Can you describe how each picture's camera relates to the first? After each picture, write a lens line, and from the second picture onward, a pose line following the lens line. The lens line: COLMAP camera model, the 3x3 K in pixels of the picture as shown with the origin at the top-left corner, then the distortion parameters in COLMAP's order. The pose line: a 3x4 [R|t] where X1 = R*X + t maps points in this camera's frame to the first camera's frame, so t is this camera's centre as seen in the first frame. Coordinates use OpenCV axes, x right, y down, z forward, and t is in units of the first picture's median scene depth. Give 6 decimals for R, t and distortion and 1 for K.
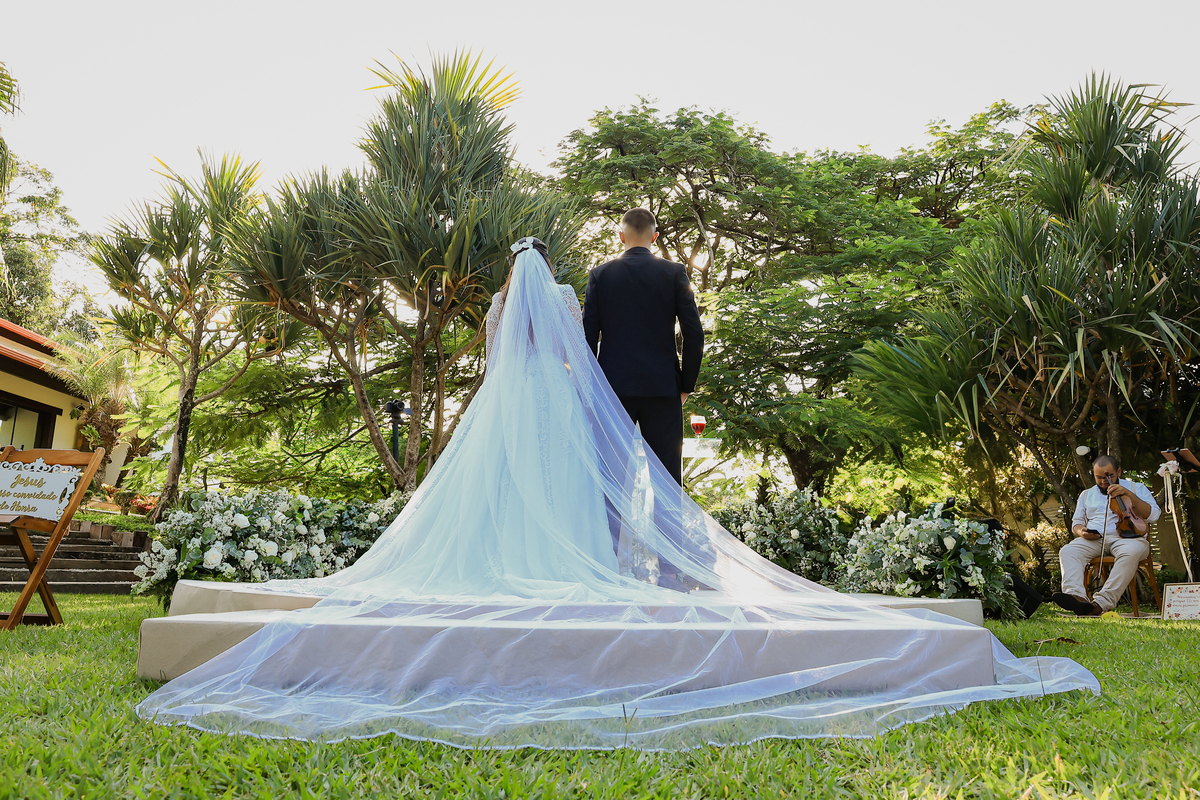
lens RADIAL K [[846.8, 0, 600.0], [0, 846.8, 400.0], [0, 0, 1]] dist [-0.001022, 0.000445]
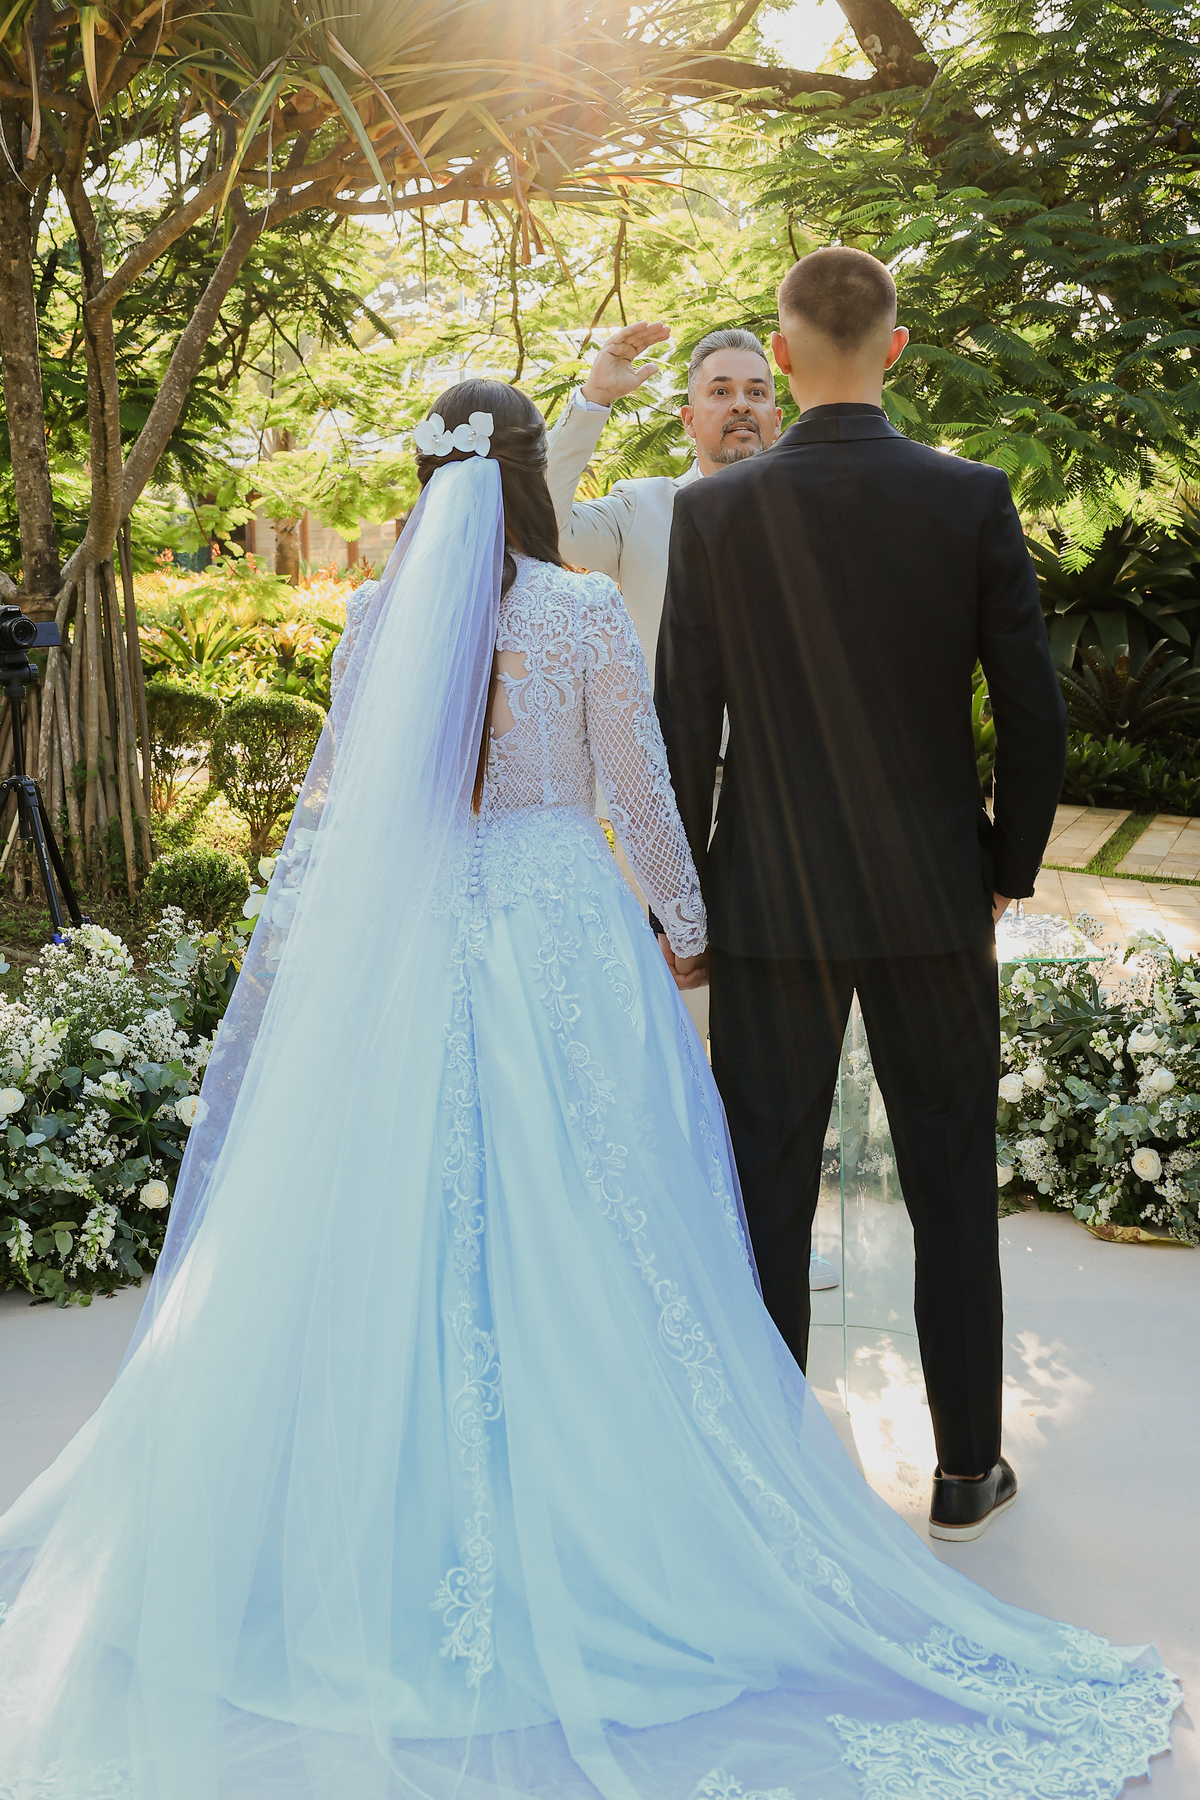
lens RADIAL K [[2674.3, 0, 600.0], [0, 2674.3, 900.0], [0, 0, 1]] dist [0.022130, 0.088307]
pose [[0.999053, -0.043310, 0.004224, -0.050161], [0.039508, 0.943454, 0.329140, -0.326940], [-0.018240, -0.328661, 0.944272, 0.061962]]
